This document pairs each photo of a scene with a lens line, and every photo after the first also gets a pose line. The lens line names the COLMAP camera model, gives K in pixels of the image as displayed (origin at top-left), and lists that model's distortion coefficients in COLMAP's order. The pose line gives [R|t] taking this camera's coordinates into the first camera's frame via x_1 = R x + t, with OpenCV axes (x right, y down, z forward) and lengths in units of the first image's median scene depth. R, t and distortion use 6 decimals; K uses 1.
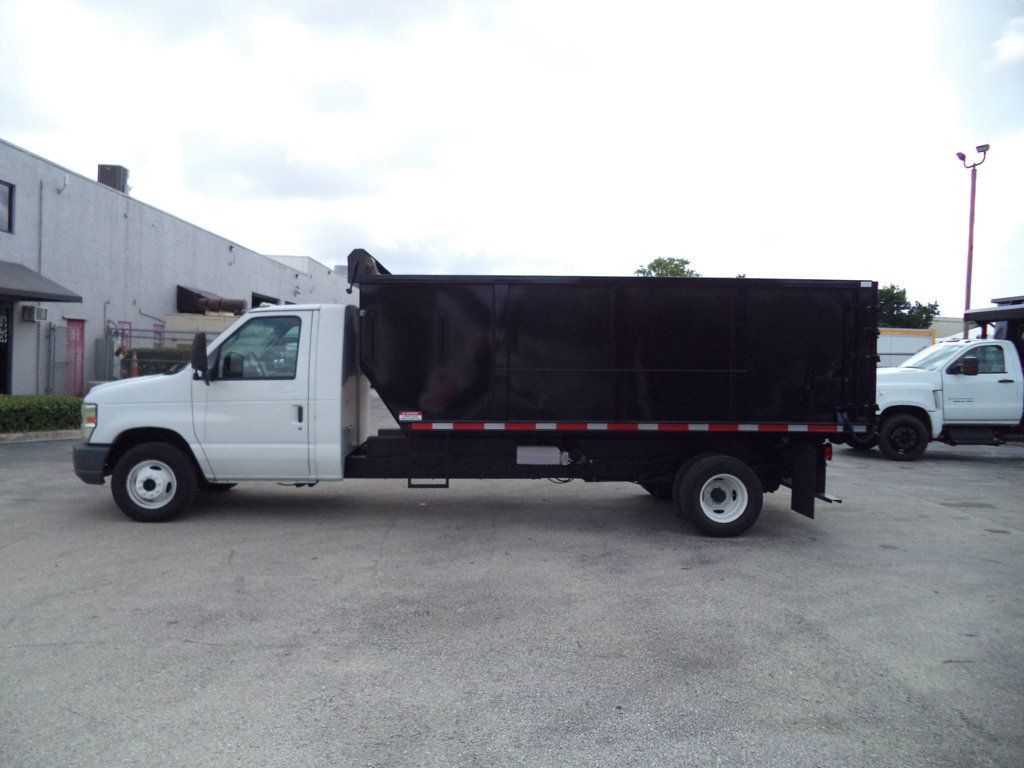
lens RADIAL K [[843.7, 0, 515.2], [0, 843.7, 362.0], [0, 0, 1]] dist [-0.016595, -0.022295]
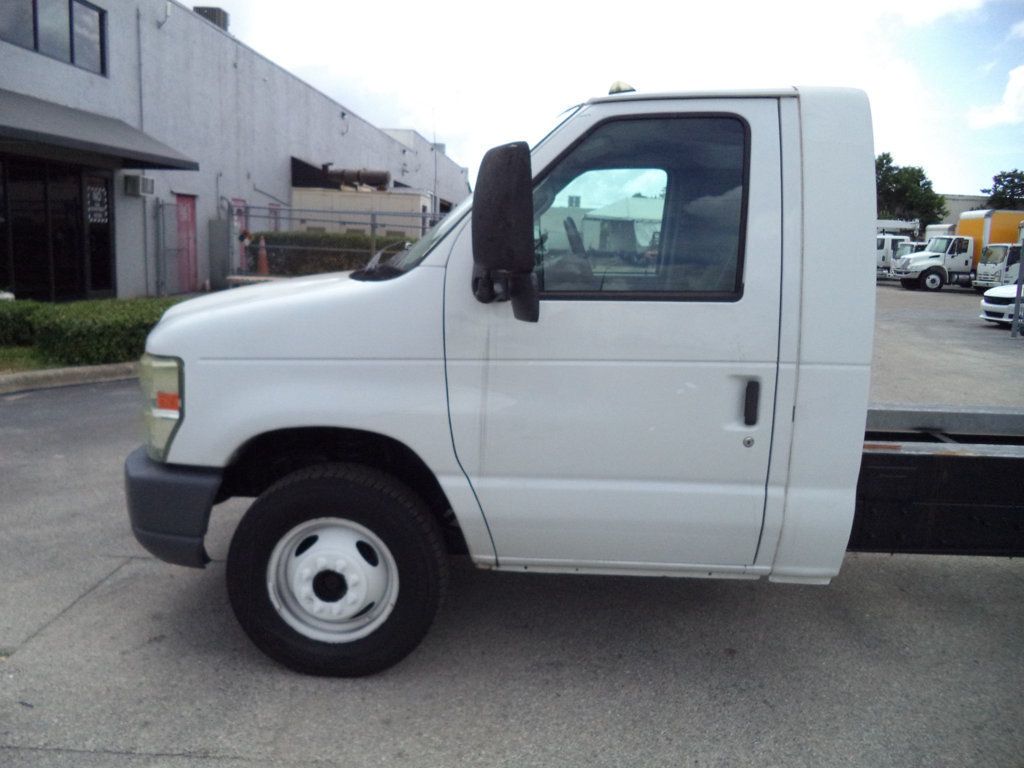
lens RADIAL K [[843.7, 0, 506.0], [0, 843.7, 383.2], [0, 0, 1]] dist [-0.016595, -0.022295]
pose [[0.996286, 0.026780, -0.081835, -0.326996], [-0.013617, 0.987448, 0.157357, 0.001008], [0.085021, -0.155658, 0.984145, 0.648681]]
